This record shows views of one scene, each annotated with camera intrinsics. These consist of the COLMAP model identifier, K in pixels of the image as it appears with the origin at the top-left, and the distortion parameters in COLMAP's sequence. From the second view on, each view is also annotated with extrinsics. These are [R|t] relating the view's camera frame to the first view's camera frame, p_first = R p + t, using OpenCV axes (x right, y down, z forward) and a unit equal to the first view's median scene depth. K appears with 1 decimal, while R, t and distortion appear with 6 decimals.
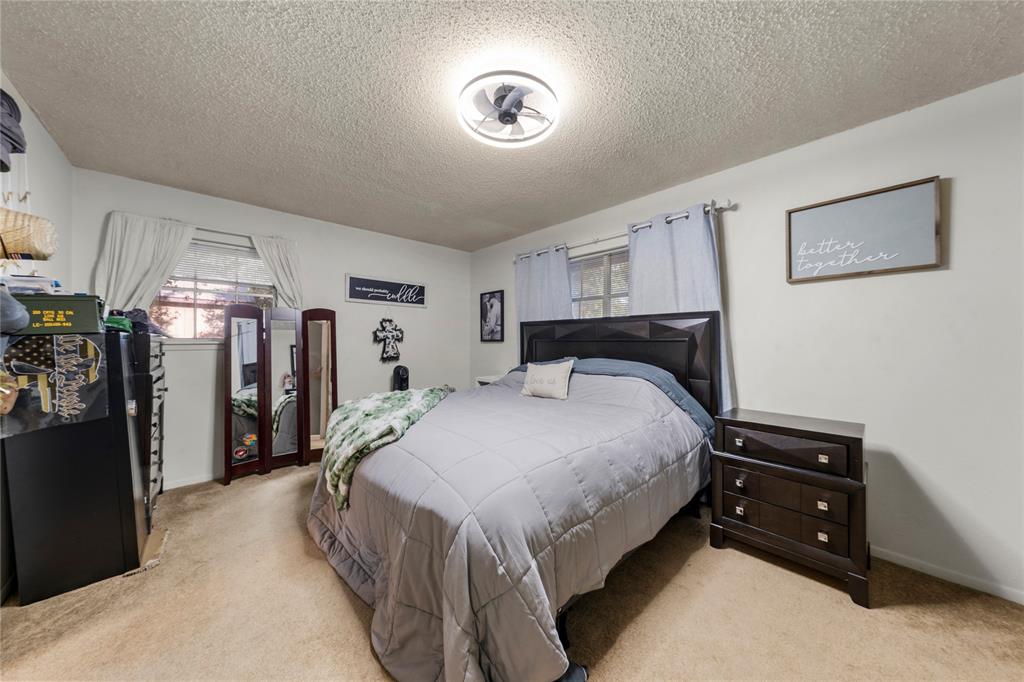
lens RADIAL K [[349.4, 0, 511.1], [0, 349.4, 339.1], [0, 0, 1]] dist [-0.001697, -0.000168]
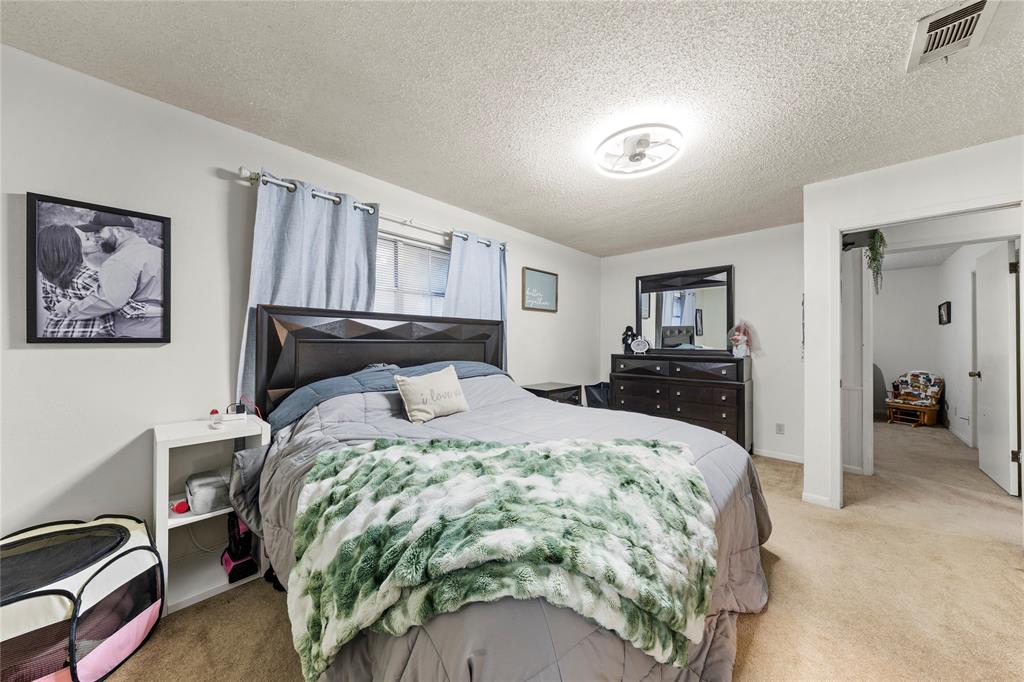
lens RADIAL K [[349.4, 0, 511.1], [0, 349.4, 339.1], [0, 0, 1]] dist [-0.001697, -0.000168]
pose [[-0.099026, 0.003739, 0.995078, -0.474144], [-0.011180, 0.999926, -0.004870, 0.000163], [-0.995022, -0.011607, -0.098977, 0.629033]]
